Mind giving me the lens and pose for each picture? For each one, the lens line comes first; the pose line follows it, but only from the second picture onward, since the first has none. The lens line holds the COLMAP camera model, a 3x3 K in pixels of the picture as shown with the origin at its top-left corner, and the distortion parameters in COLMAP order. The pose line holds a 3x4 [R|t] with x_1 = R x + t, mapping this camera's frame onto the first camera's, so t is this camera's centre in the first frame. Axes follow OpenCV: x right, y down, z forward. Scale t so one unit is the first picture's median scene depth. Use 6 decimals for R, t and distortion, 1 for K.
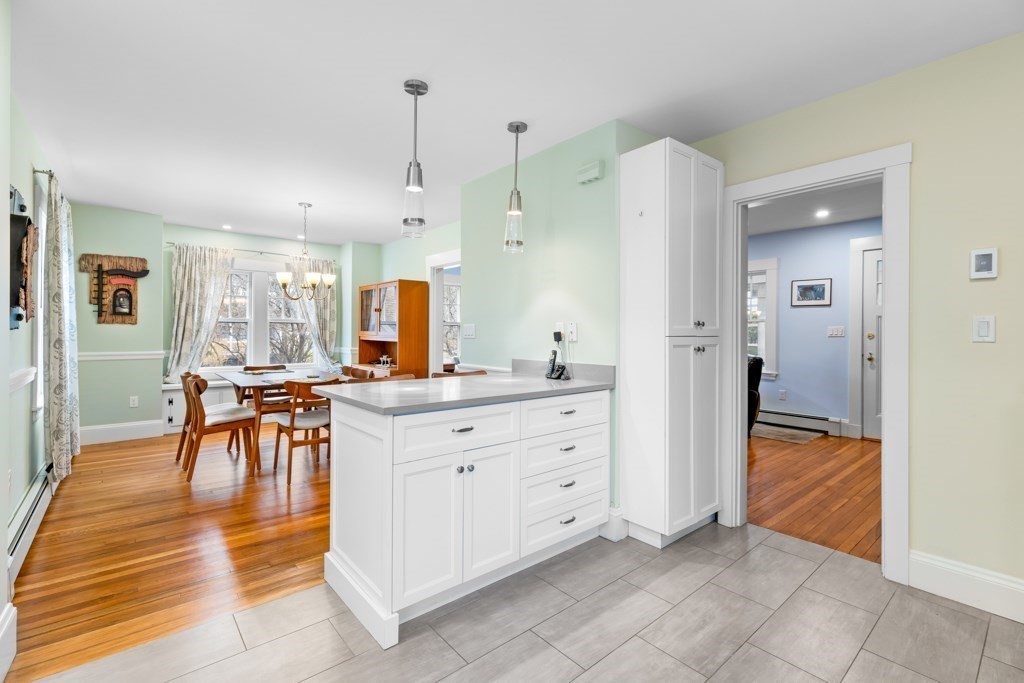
lens RADIAL K [[454.0, 0, 513.5], [0, 454.0, 331.4], [0, 0, 1]] dist [0.001521, -0.000011]
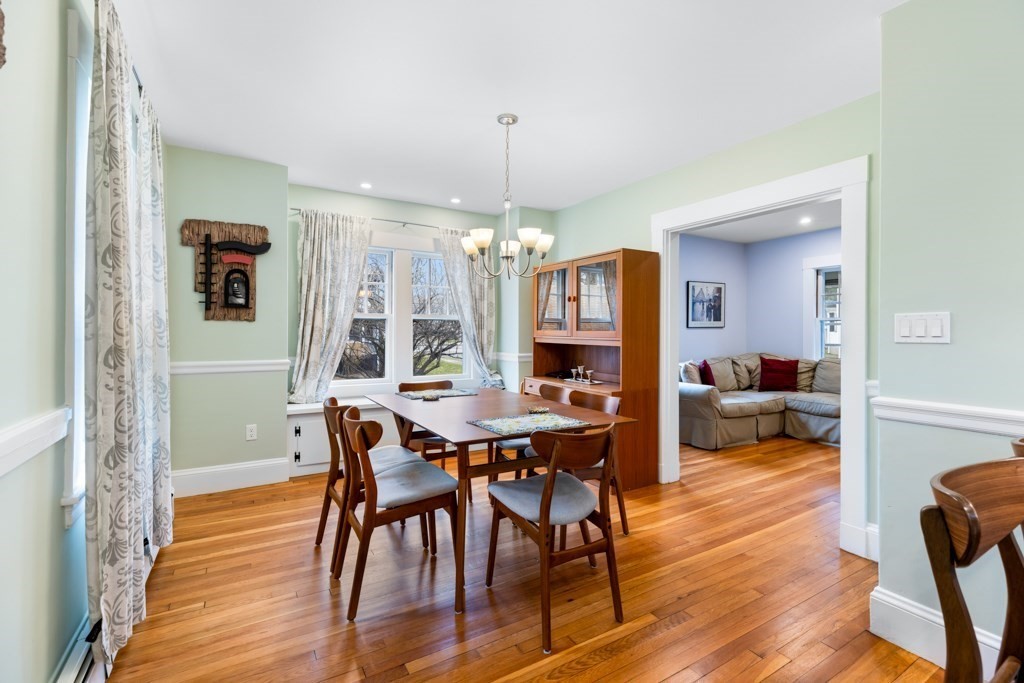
lens RADIAL K [[454.0, 0, 513.5], [0, 454.0, 331.4], [0, 0, 1]] dist [0.001521, -0.000011]
pose [[0.986784, -0.002763, -0.162019, -0.332145], [0.002614, 0.999996, -0.001135, 0.001925], [0.162022, 0.000697, 0.986787, 0.384911]]
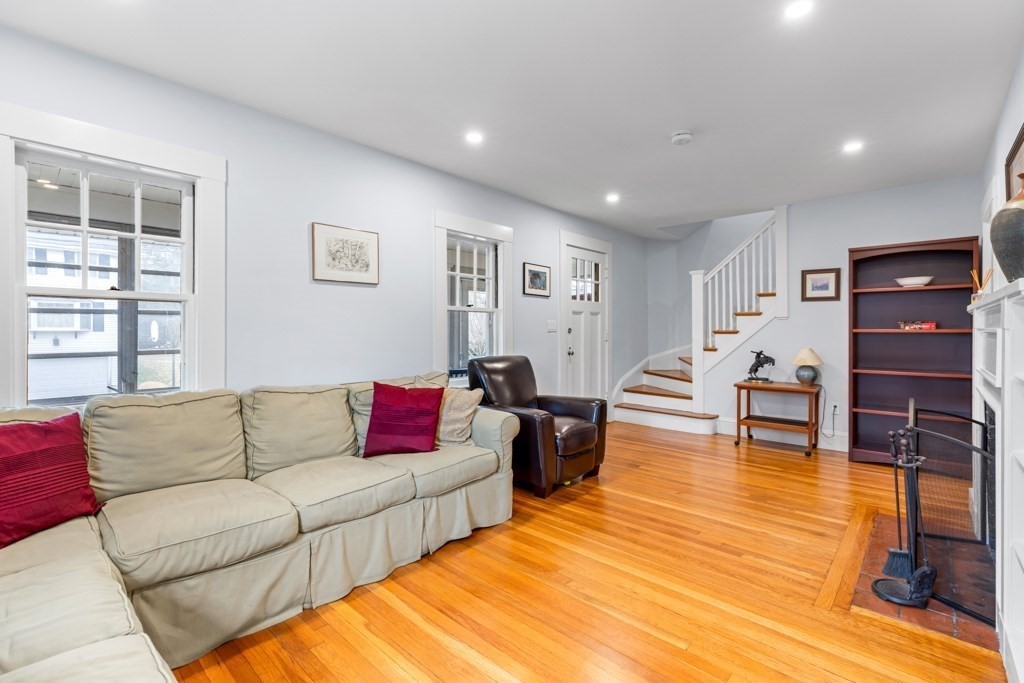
lens RADIAL K [[454.0, 0, 513.5], [0, 454.0, 331.4], [0, 0, 1]] dist [0.001521, -0.000011]
pose [[-0.131448, -0.005277, 0.991309, -0.208970], [-0.000559, 0.999986, 0.005249, 0.007090], [-0.991323, 0.000135, -0.131449, 1.314702]]
